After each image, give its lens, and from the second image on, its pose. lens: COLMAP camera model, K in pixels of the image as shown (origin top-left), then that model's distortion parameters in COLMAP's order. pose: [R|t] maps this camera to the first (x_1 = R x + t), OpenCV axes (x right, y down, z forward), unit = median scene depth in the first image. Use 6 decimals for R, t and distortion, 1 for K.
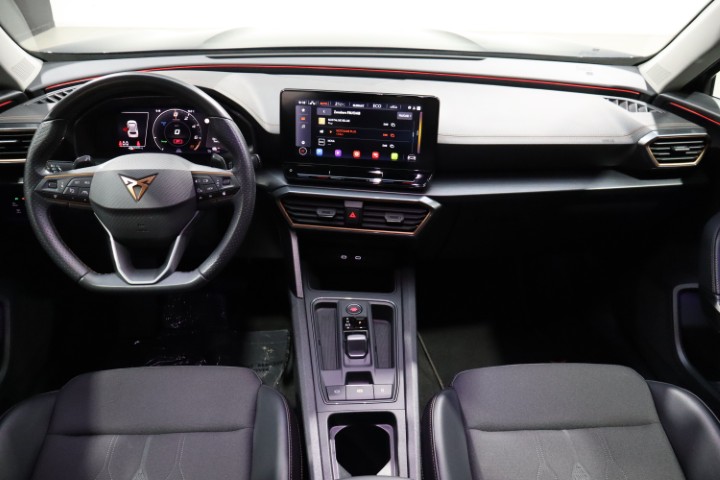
lens RADIAL K [[648.0, 0, 357.2], [0, 648.0, 233.3], [0, 0, 1]] dist [-0.030780, 0.010123]
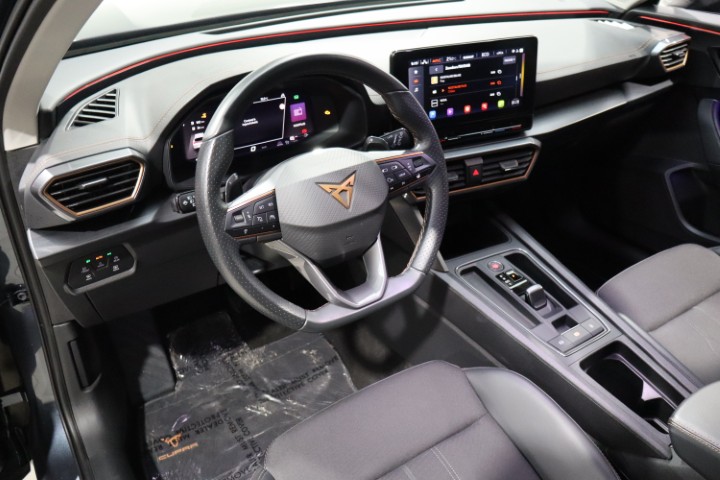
lens RADIAL K [[648.0, 0, 362.6], [0, 648.0, 241.7], [0, 0, 1]] dist [-0.030780, 0.010123]
pose [[0.849466, -0.280096, 0.447162, -0.620570], [0.245902, 0.959963, 0.134173, -0.101885], [-0.466841, -0.004017, 0.884332, 0.233048]]
